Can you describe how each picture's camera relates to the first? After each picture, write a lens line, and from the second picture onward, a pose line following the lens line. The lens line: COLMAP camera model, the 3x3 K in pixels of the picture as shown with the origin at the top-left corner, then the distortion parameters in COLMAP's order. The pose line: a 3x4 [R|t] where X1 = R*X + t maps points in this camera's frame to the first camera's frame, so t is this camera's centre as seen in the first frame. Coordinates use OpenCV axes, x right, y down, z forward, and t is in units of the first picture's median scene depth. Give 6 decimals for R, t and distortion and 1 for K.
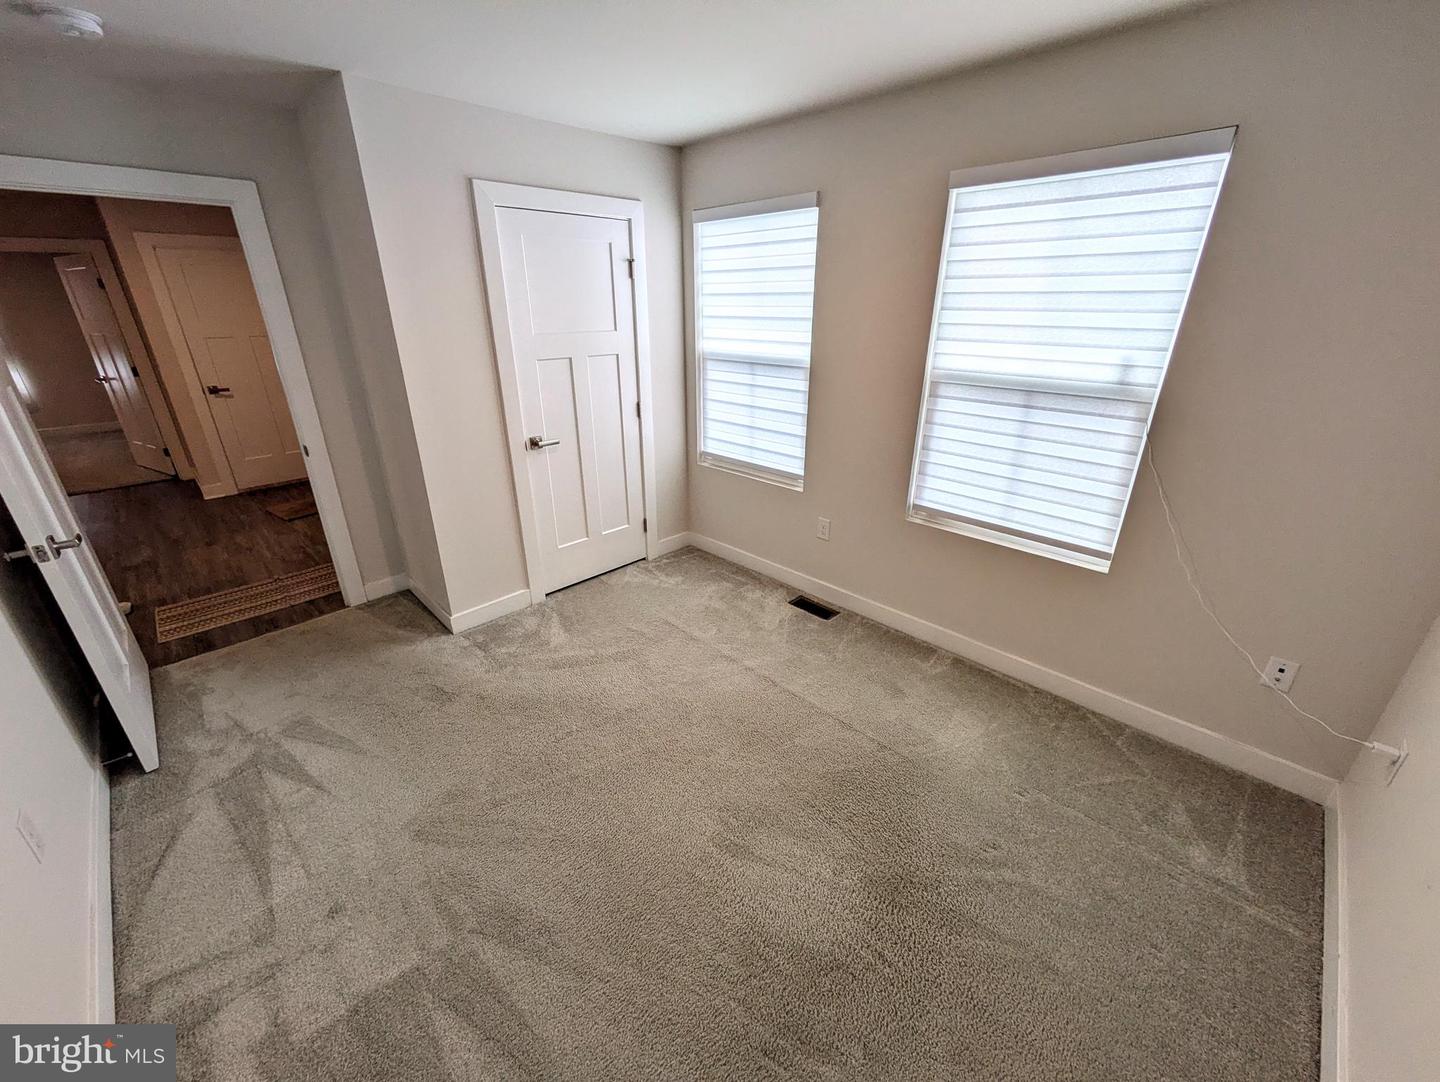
lens RADIAL K [[552.6, 0, 720.0], [0, 552.6, 541.0], [0, 0, 1]] dist [0.000652, 0.000161]
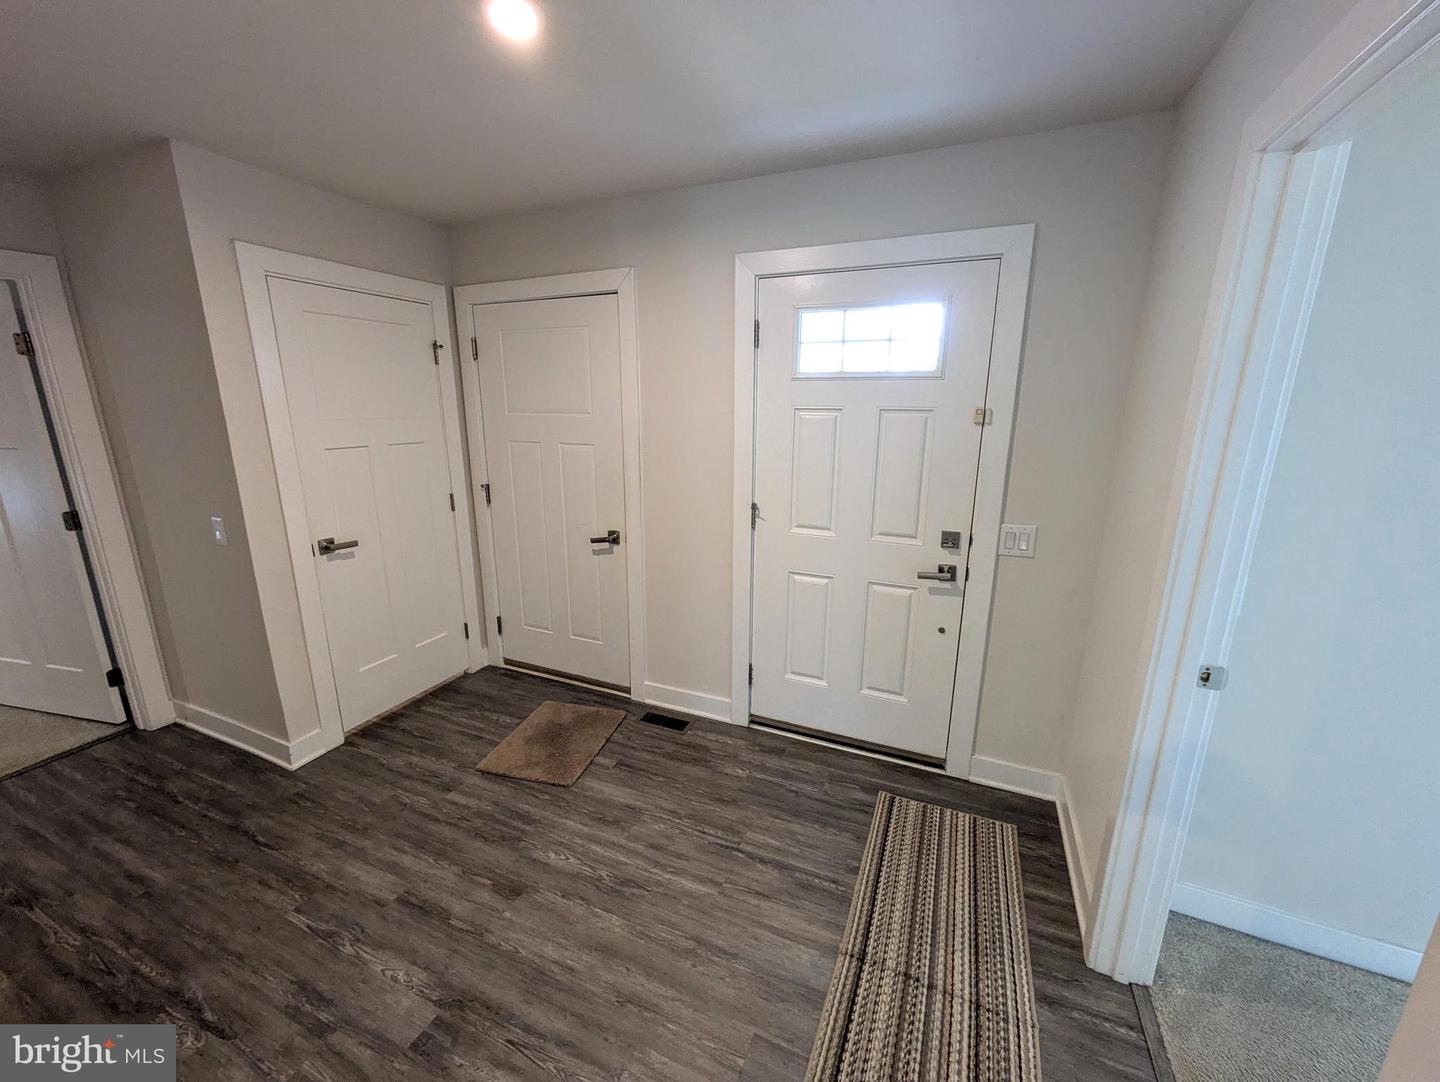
lens RADIAL K [[578.0, 0, 725.4], [0, 578.0, 537.4], [0, 0, 1]] dist [0.000556, 0.000101]
pose [[0.933200, -0.085669, 0.348997, -0.137286], [0.132872, 0.984602, -0.113598, -0.031208], [-0.333891, 0.152382, 0.930213, 0.069083]]
